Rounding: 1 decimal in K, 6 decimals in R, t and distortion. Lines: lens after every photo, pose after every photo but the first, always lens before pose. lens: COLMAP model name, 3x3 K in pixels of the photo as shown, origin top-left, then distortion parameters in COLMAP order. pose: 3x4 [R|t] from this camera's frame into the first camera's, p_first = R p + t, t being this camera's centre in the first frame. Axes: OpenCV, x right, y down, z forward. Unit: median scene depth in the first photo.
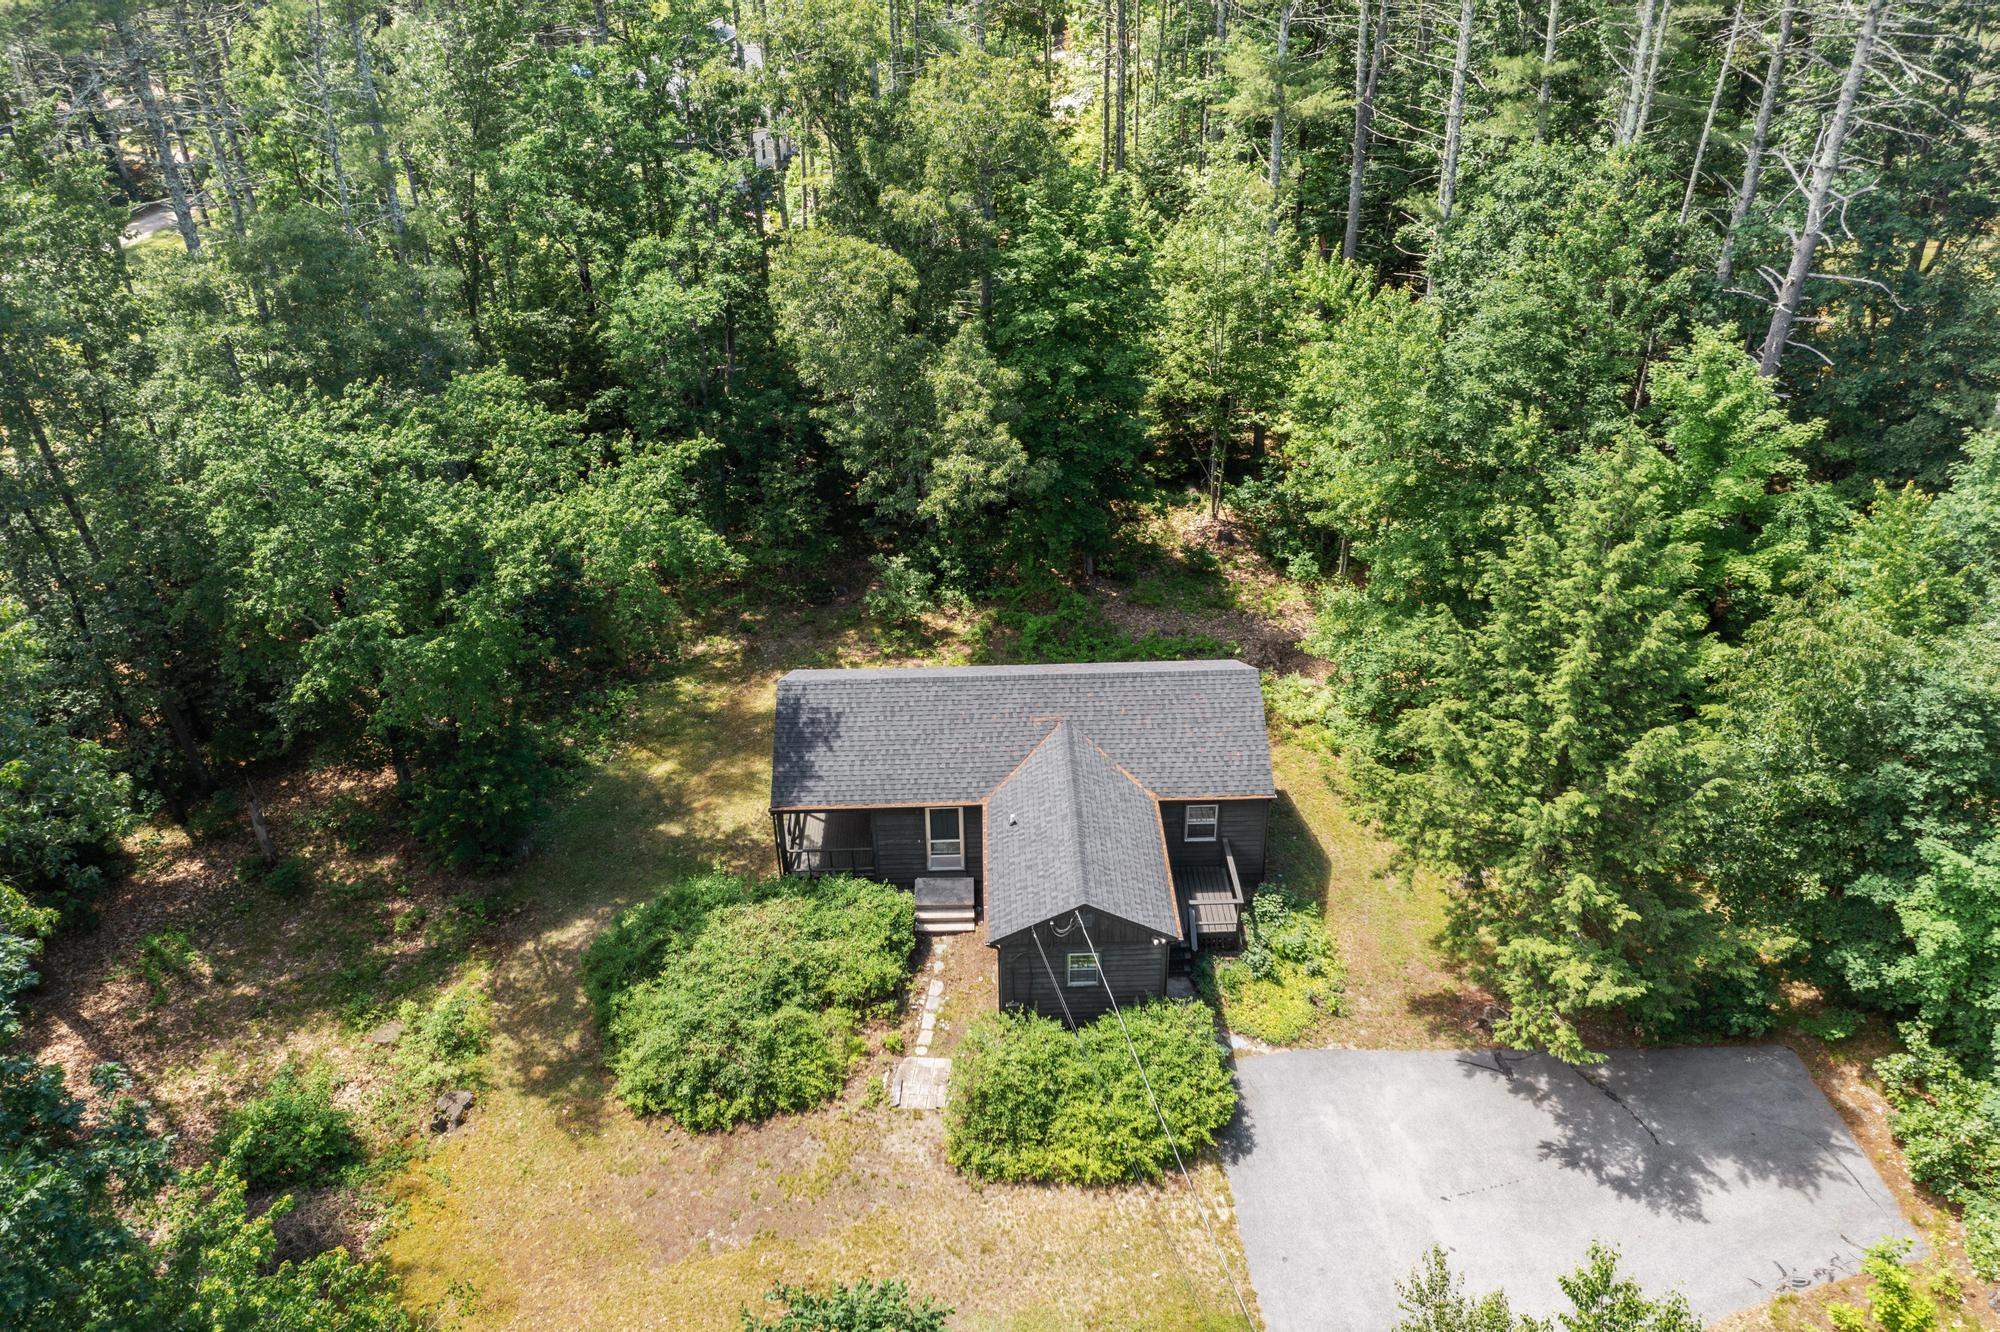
lens RADIAL K [[1564.5, 0, 997.0], [0, 1564.5, 659.5], [0, 0, 1]] dist [-0.026542, 0.004376]
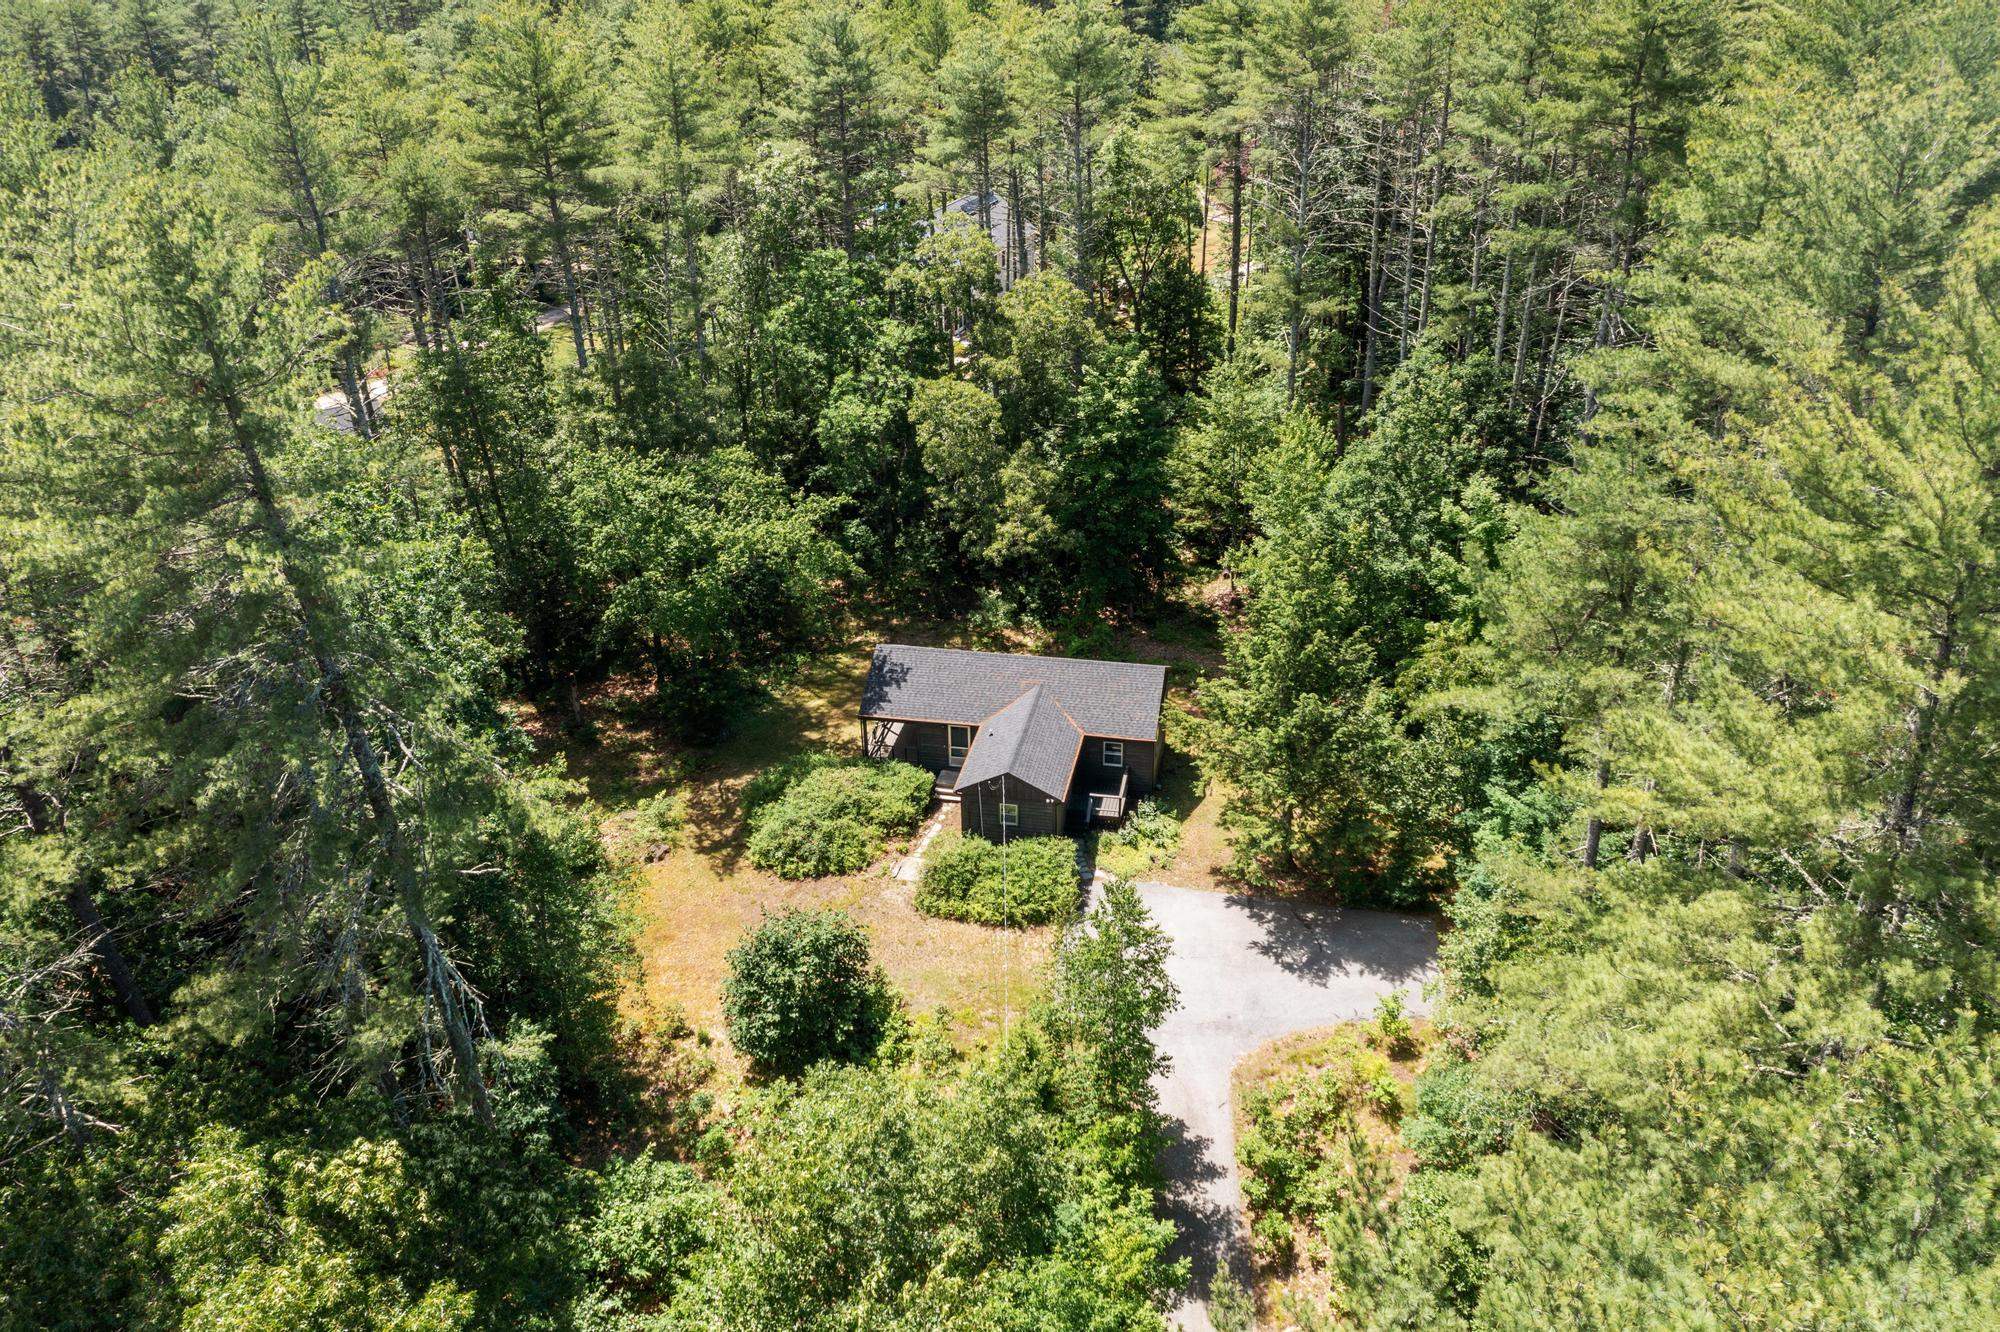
lens RADIAL K [[1564.5, 0, 994.3], [0, 1564.5, 659.0], [0, 0, 1]] dist [-0.026542, 0.004376]
pose [[0.976733, 0.099934, -0.189753, 0.325843], [-0.111582, 0.992409, -0.051700, 0.109633], [0.183146, 0.071670, 0.980470, -0.664448]]
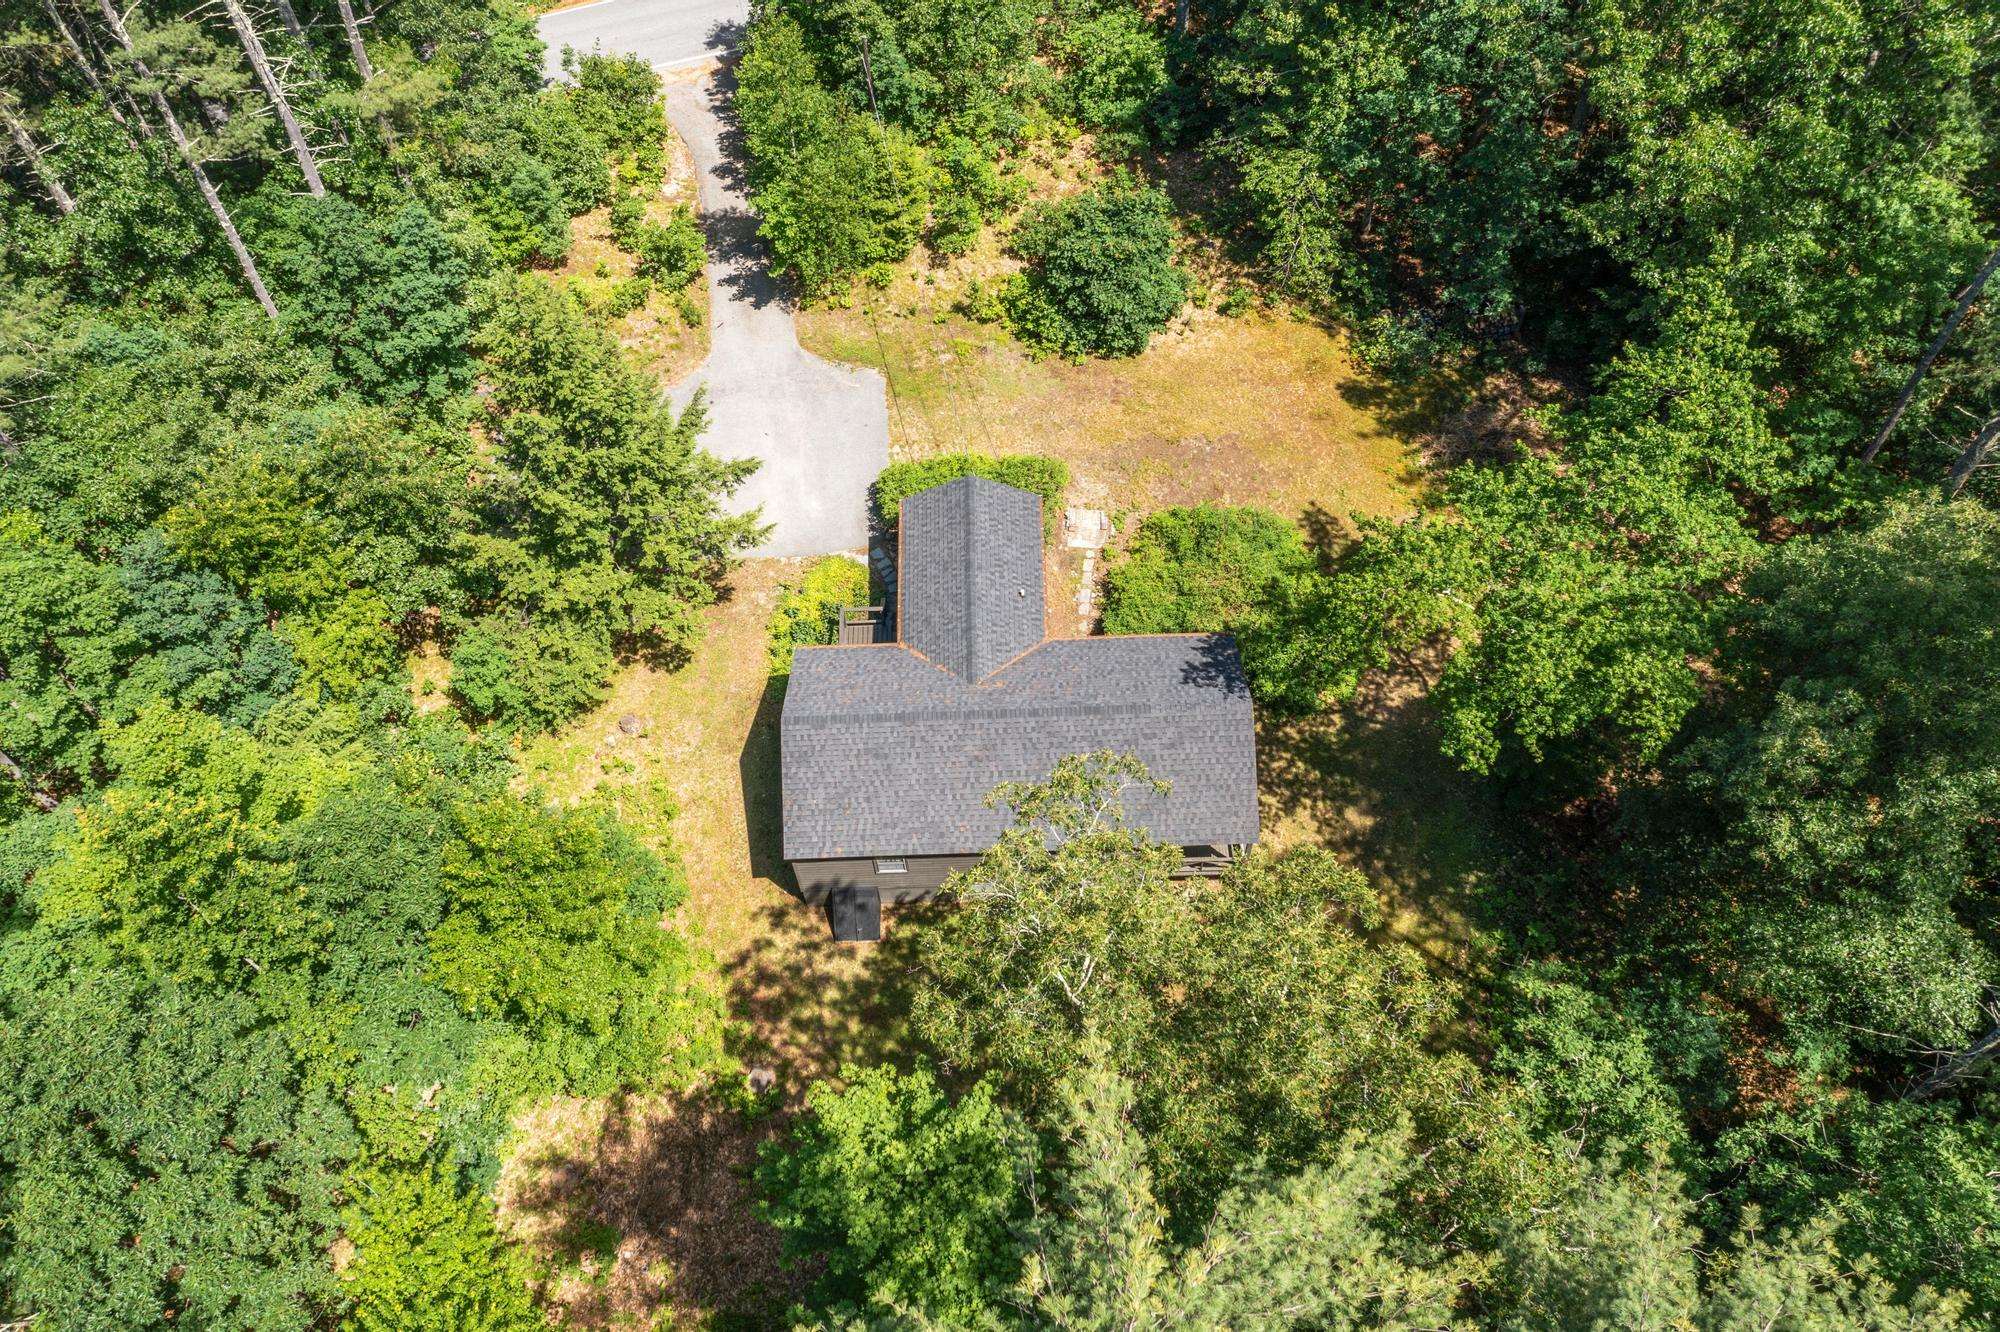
lens RADIAL K [[1564.5, 0, 992.6], [0, 1564.5, 666.7], [0, 0, 1]] dist [-0.026542, 0.004376]
pose [[-0.999032, 0.025822, 0.035625, -0.007204], [0.036122, 0.019020, 0.999166, -1.095831], [0.025122, 0.999486, -0.019934, 1.073278]]
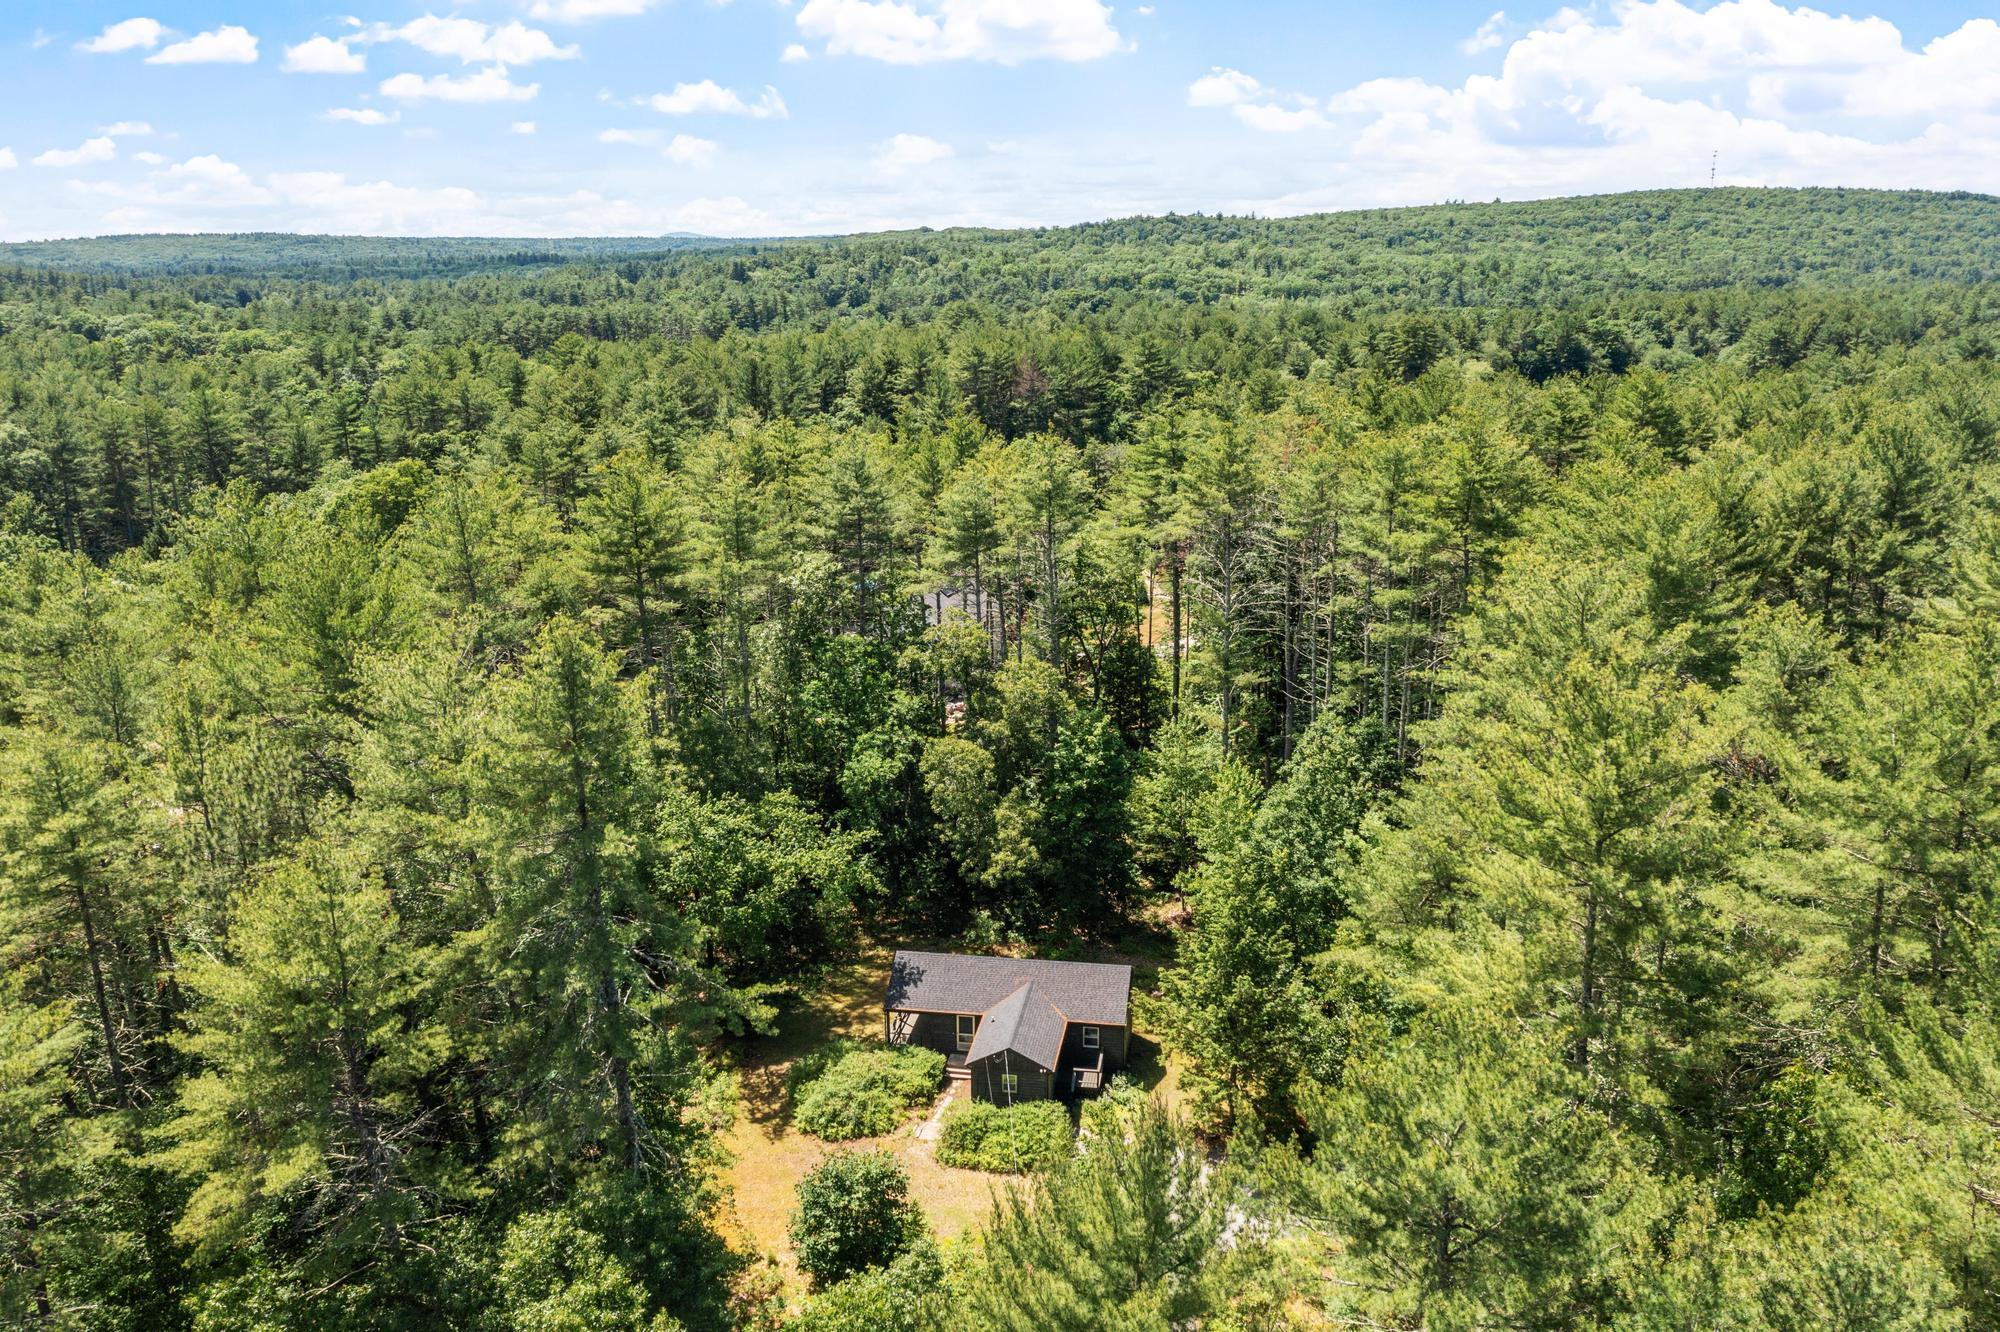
lens RADIAL K [[1564.5, 0, 990.0], [0, 1564.5, 662.5], [0, 0, 1]] dist [-0.026542, 0.004376]
pose [[0.982504, 0.053428, -0.178414, 0.353708], [-0.101656, 0.956524, -0.273365, 0.216609], [0.156051, 0.286719, 0.945220, -1.117025]]
